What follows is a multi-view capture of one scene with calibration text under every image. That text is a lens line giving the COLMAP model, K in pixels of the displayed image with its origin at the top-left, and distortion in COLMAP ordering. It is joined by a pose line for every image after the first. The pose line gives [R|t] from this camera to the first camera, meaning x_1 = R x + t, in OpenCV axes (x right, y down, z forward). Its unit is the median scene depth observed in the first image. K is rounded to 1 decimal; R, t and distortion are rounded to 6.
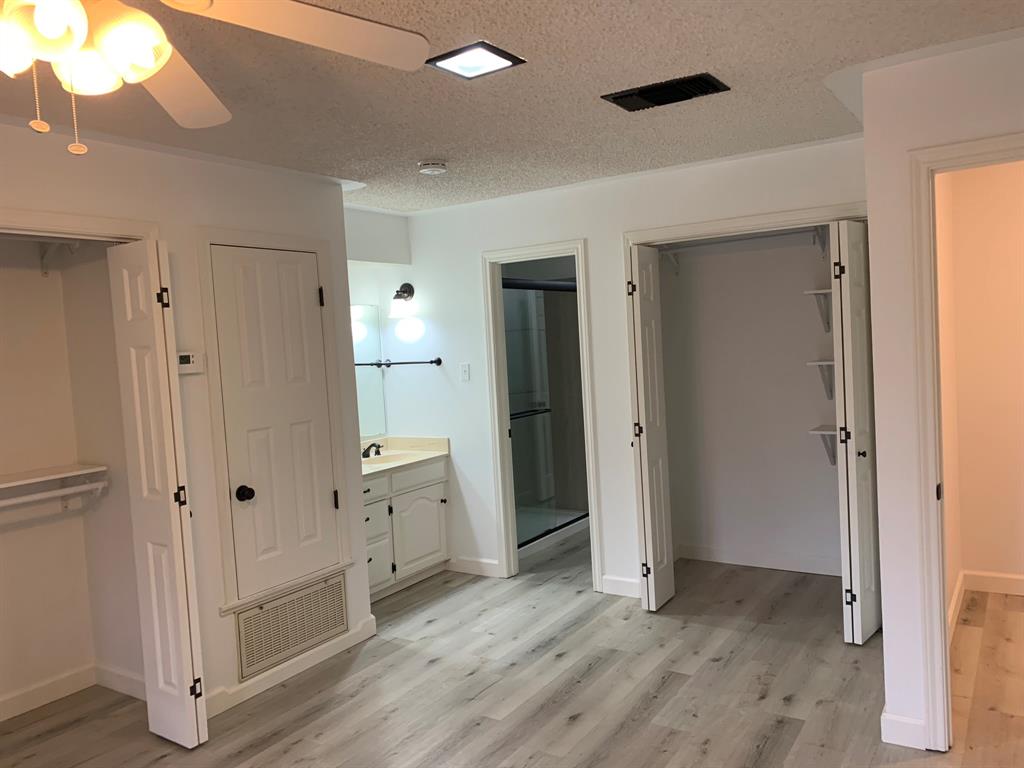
lens RADIAL K [[793.3, 0, 512.0], [0, 793.3, 384.0], [0, 0, 1]] dist [0.064736, 0.000321]
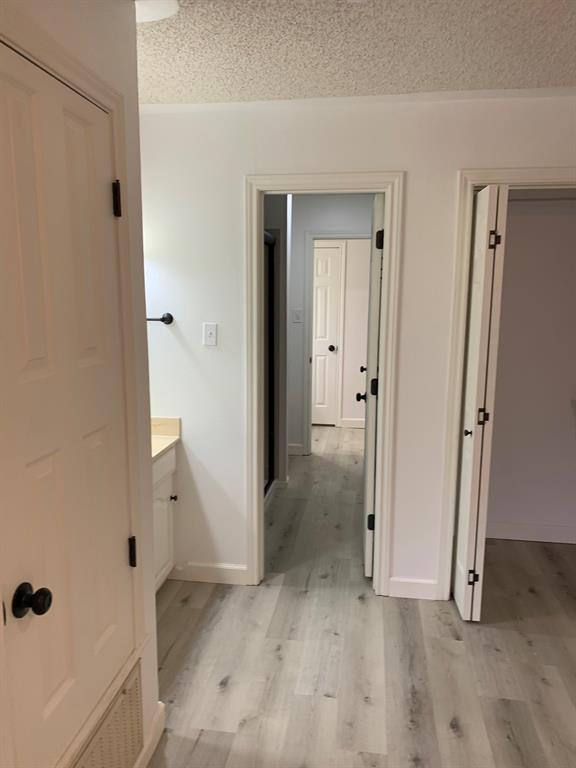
lens RADIAL K [[599.3, 0, 286.2], [0, 599.3, 396.8], [0, 0, 1]] dist [0.021432, 0.000721]
pose [[0.906188, -0.013160, 0.422670, -0.267557], [-0.031475, 0.994644, 0.098451, -0.016256], [-0.421702, -0.102518, 0.900920, 0.489142]]
